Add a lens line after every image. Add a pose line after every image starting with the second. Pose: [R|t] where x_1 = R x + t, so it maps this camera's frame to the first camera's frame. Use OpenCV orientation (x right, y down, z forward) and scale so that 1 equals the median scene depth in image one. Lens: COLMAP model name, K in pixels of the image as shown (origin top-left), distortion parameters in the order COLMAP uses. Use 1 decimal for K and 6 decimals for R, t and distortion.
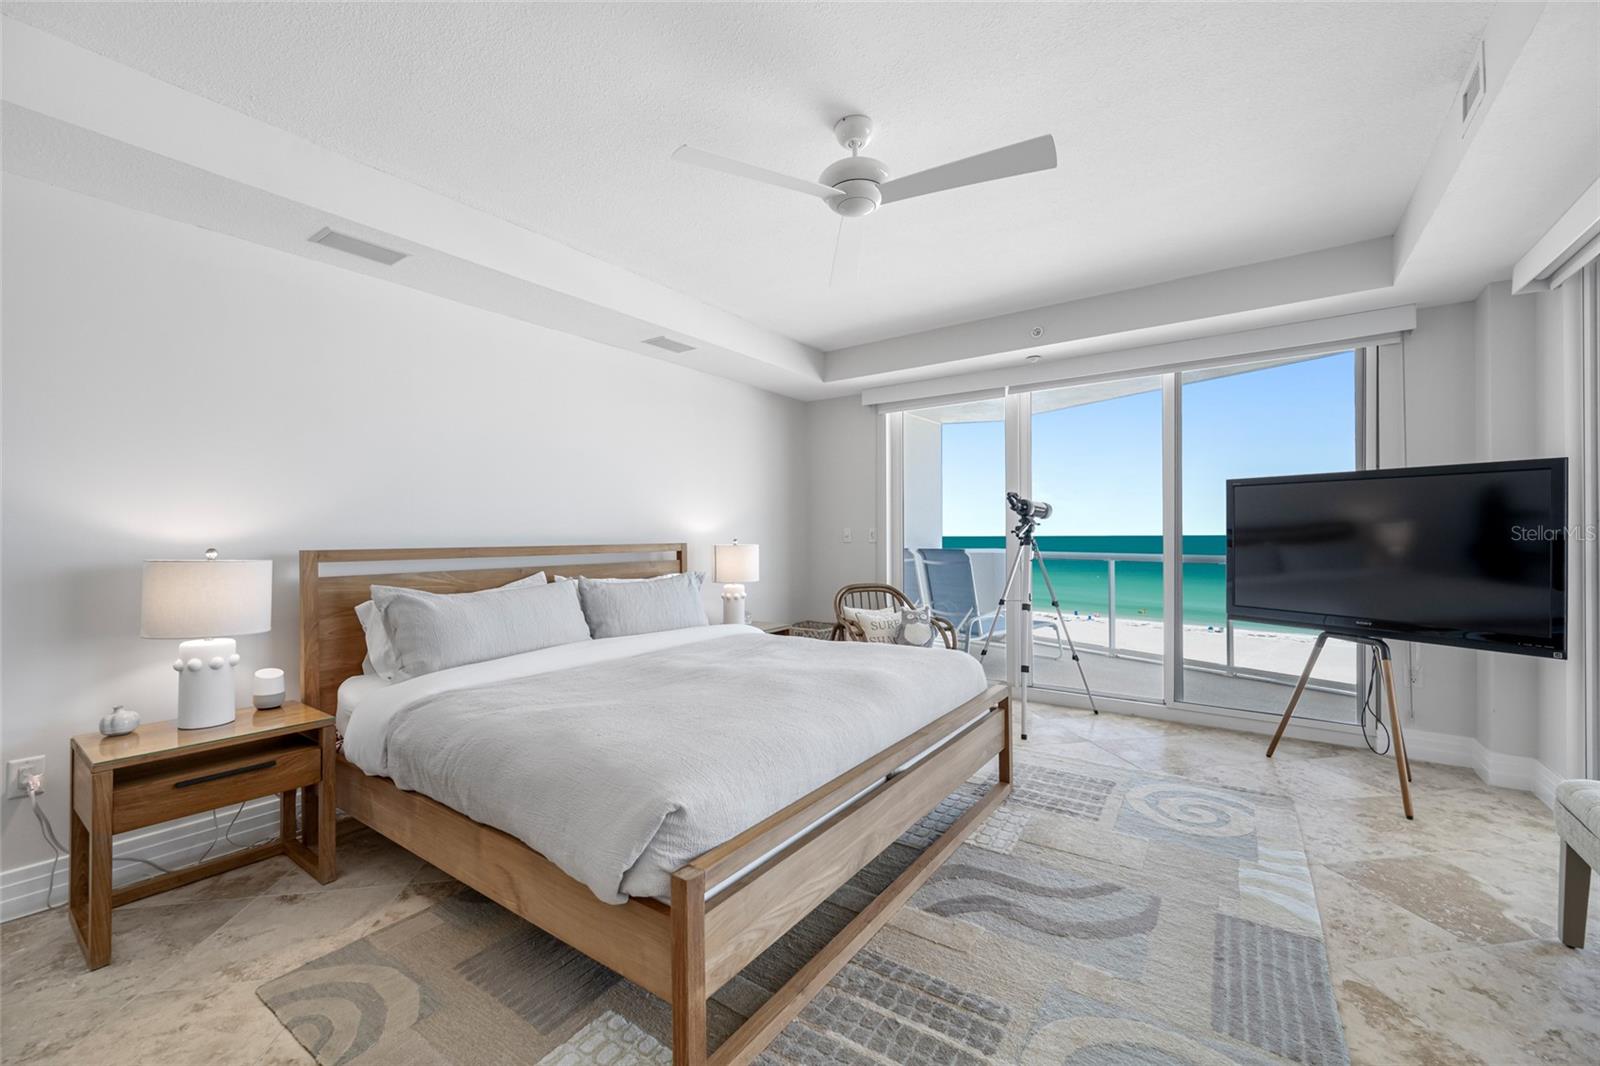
lens RADIAL K [[645.1, 0, 805.3], [0, 645.1, 533.4], [0, 0, 1]] dist [0.001276, 0.000173]
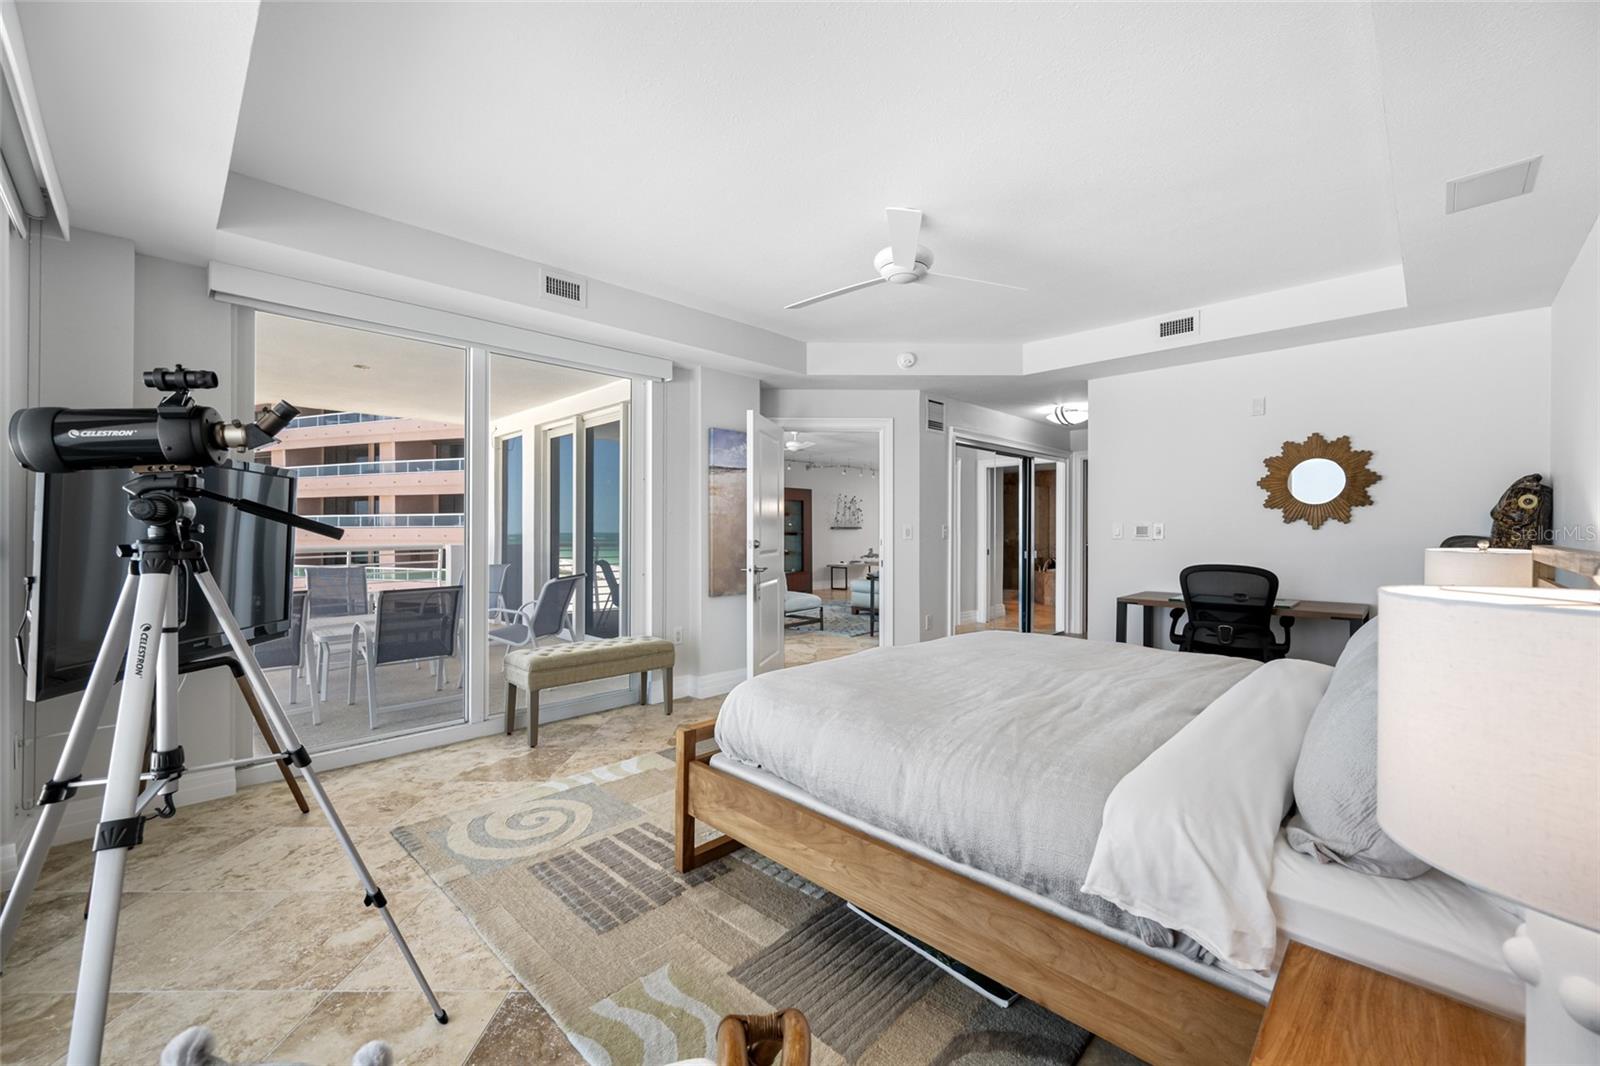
lens RADIAL K [[631.5, 0, 798.6], [0, 631.5, 540.5], [0, 0, 1]] dist [0.001109, -0.000077]
pose [[-0.986051, 0.001333, 0.166438, 0.069613], [0.003099, 0.999942, 0.010351, 0.006942], [-0.166414, 0.010722, -0.985998, 2.084283]]
